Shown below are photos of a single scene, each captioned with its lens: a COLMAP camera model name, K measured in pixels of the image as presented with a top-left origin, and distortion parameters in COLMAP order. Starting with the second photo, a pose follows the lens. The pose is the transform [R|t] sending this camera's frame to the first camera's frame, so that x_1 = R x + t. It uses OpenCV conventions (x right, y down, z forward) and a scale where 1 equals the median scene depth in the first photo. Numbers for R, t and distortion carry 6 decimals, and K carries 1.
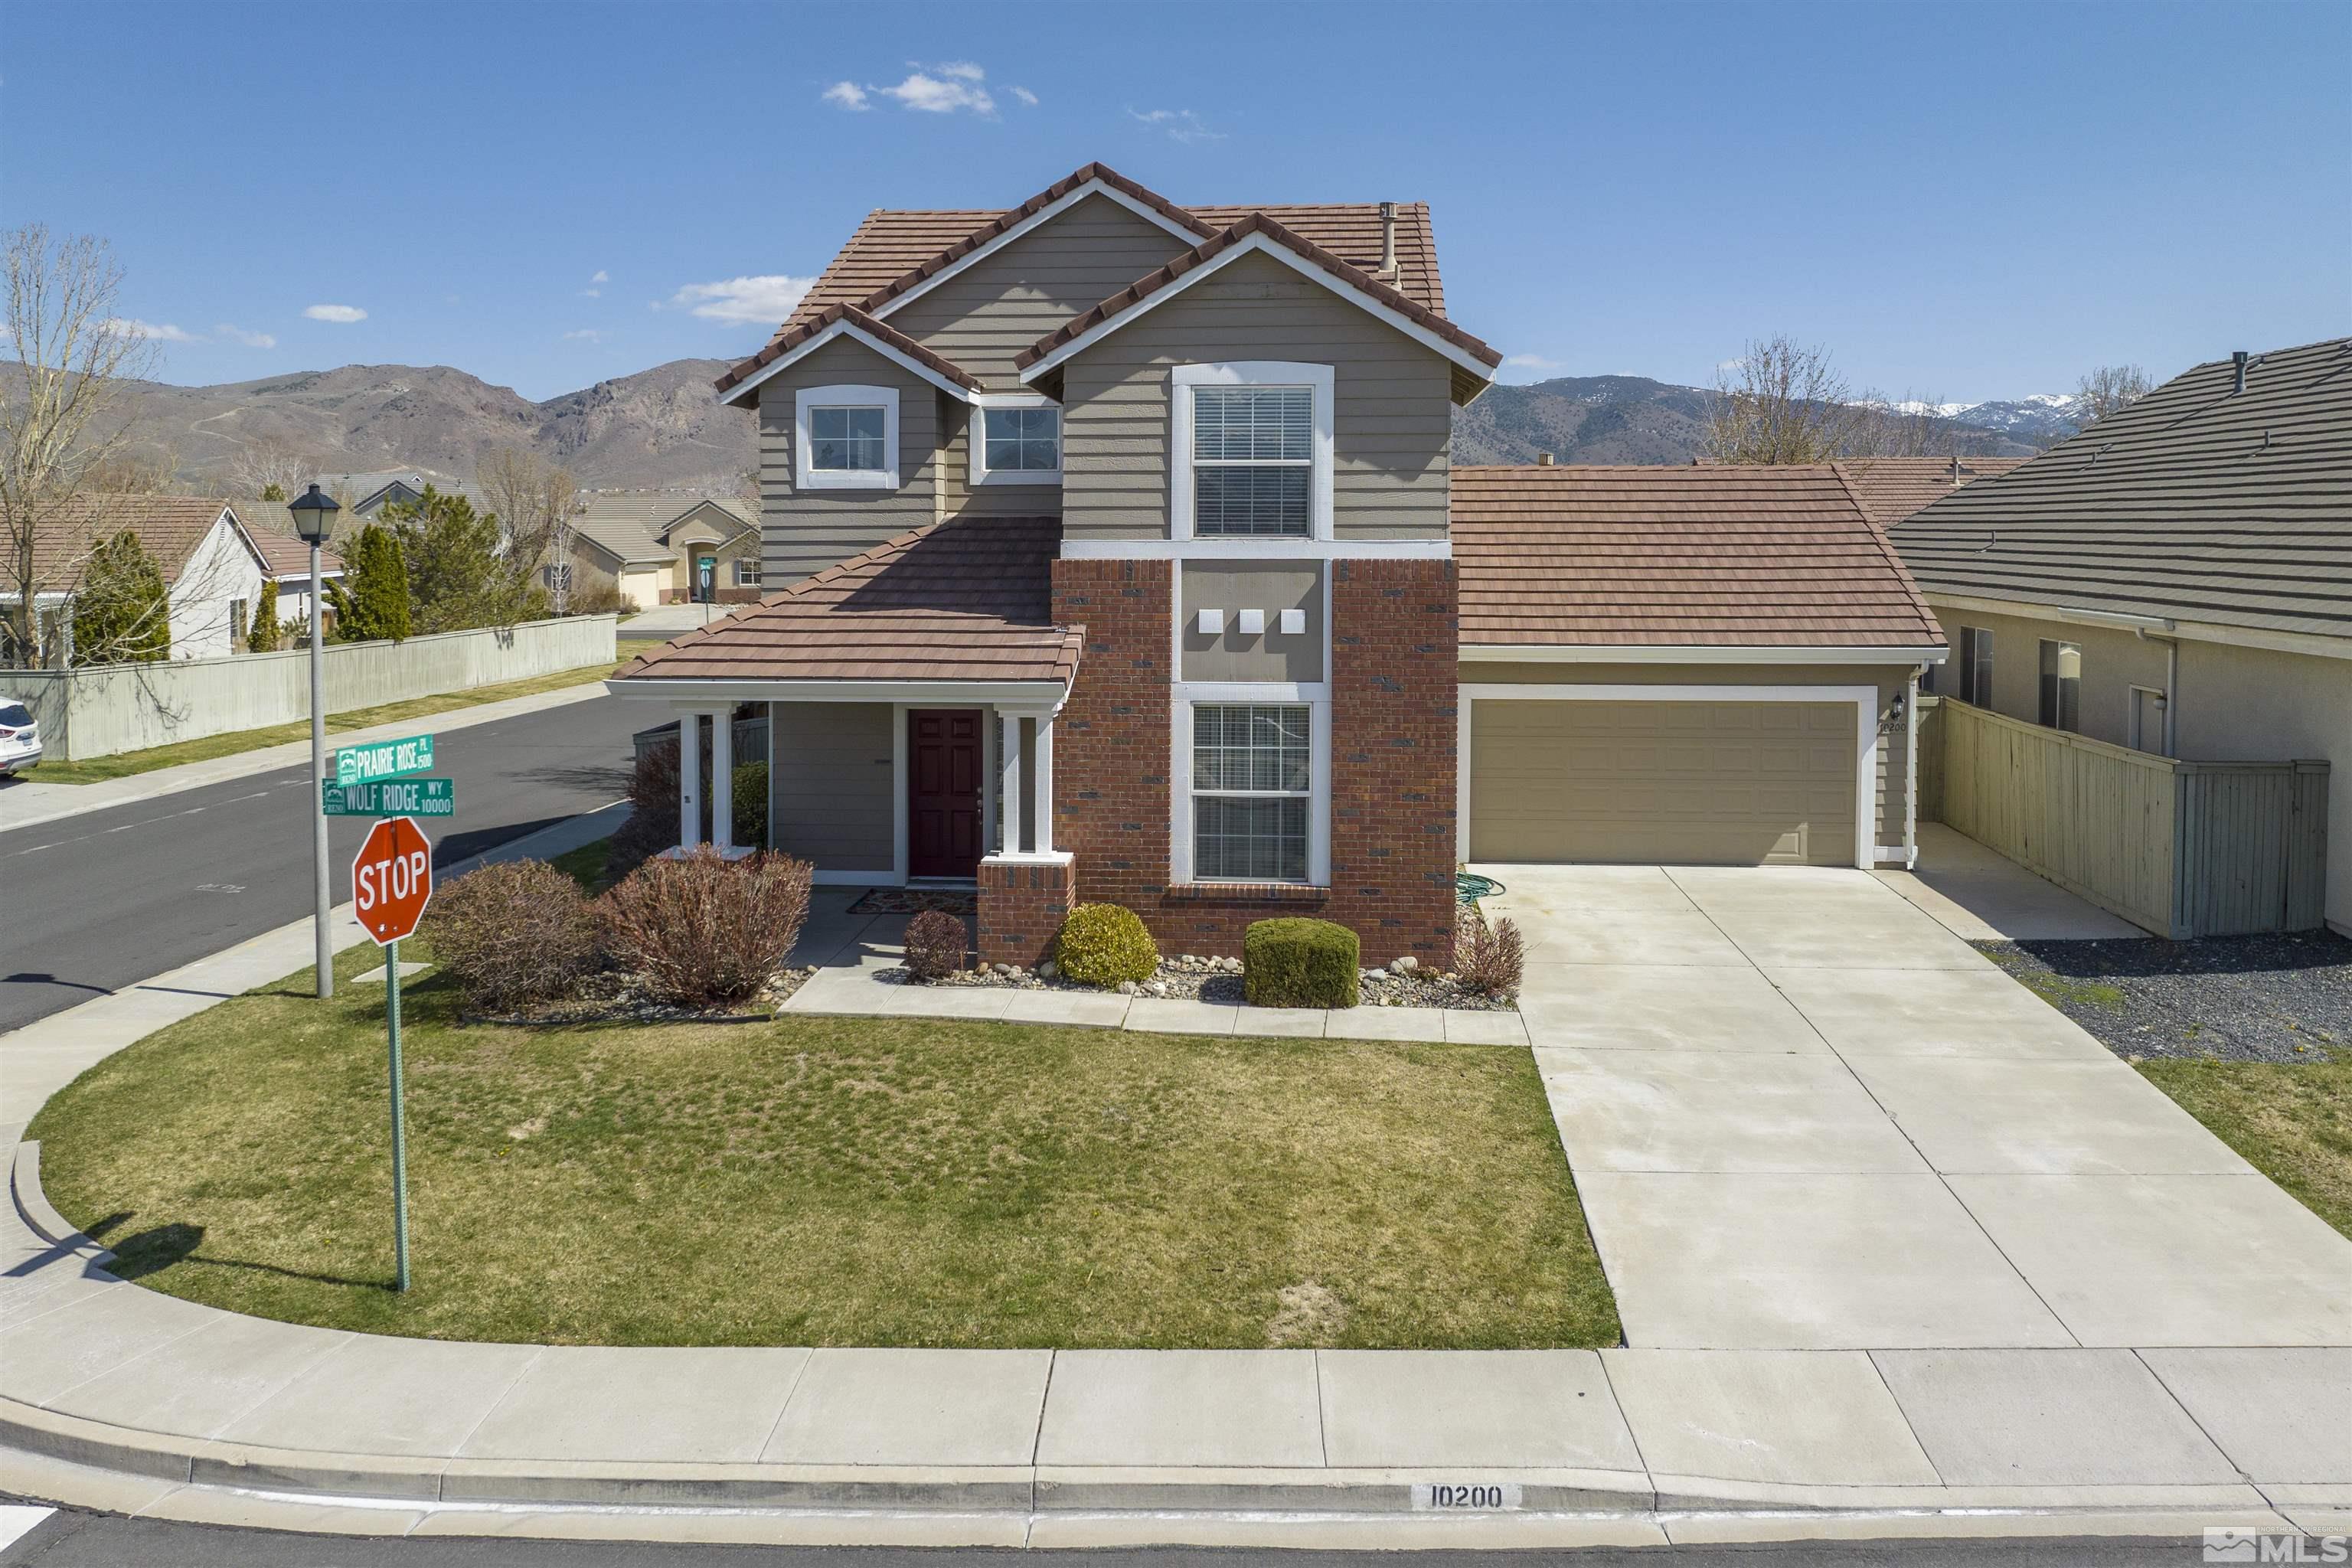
lens RADIAL K [[1768.8, 0, 1213.8], [0, 1768.8, 629.0], [0, 0, 1]] dist [-0.023699, -0.004143]
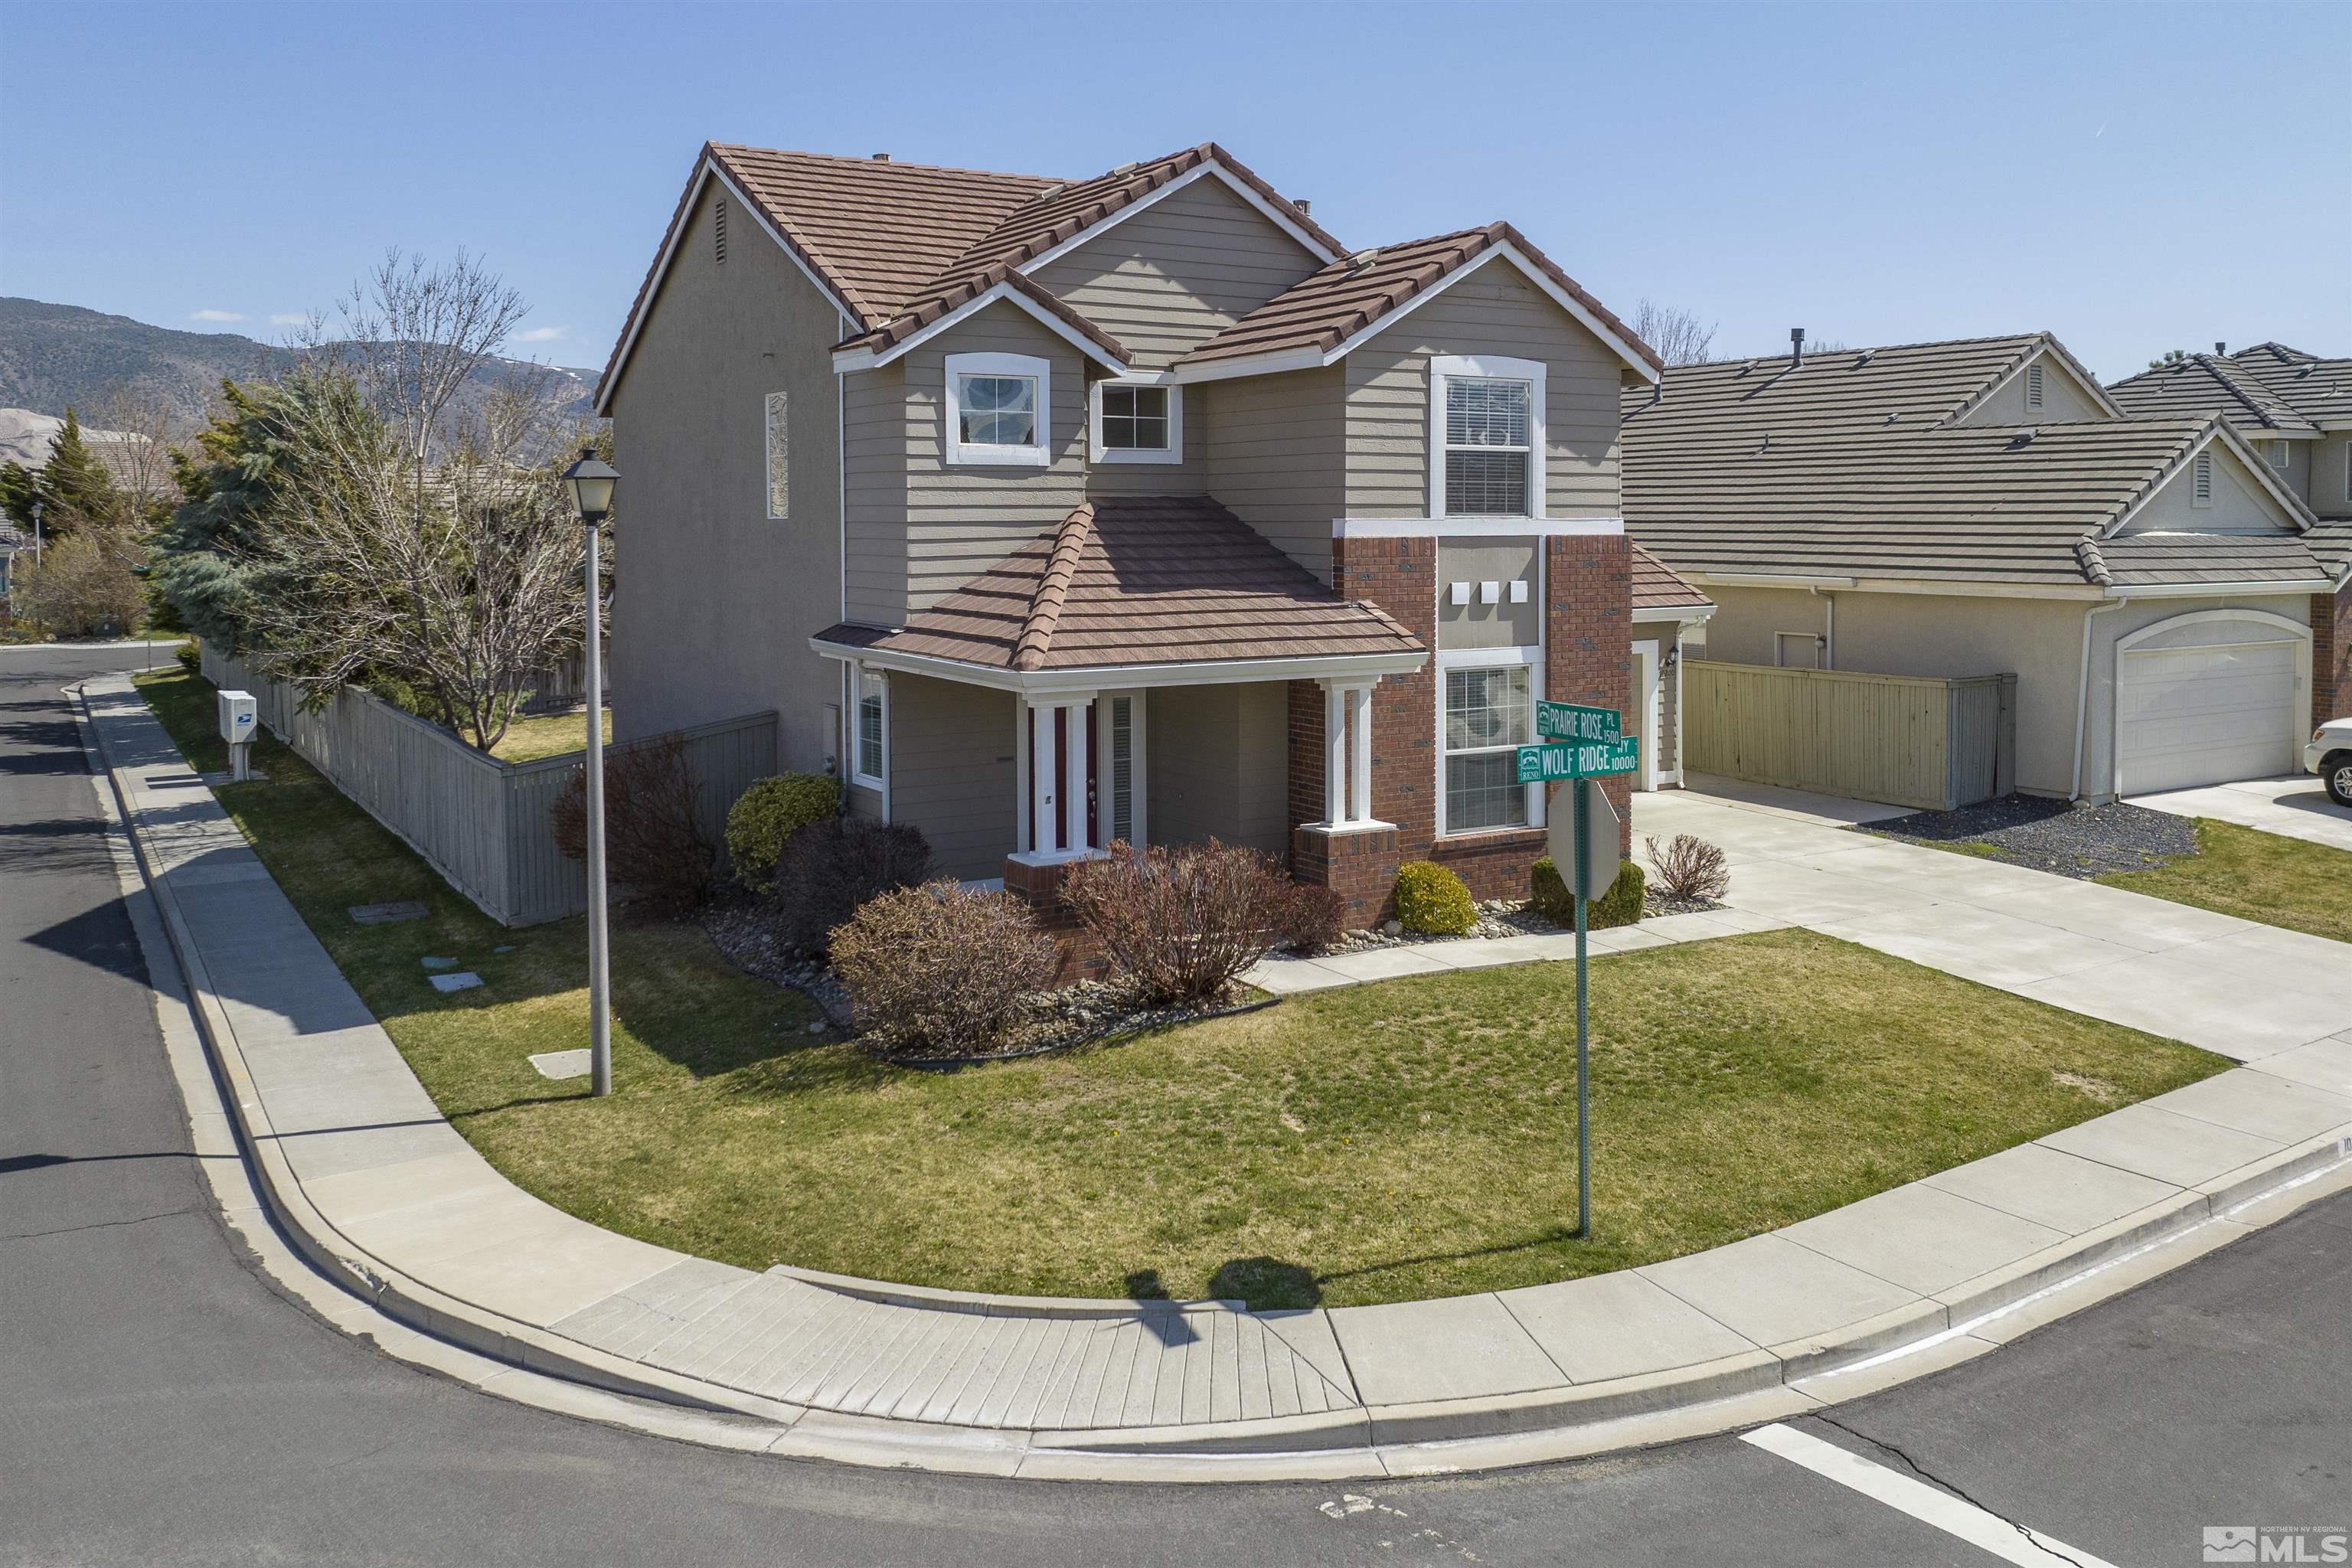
lens RADIAL K [[1937.4, 0, 1261.8], [0, 1937.4, 625.9], [0, 0, 1]] dist [-0.008129, -0.066632]
pose [[0.798288, -0.034475, 0.601288, -0.815603], [0.035133, 0.999326, 0.010653, -0.001331], [-0.601250, 0.012621, 0.798961, 0.124080]]
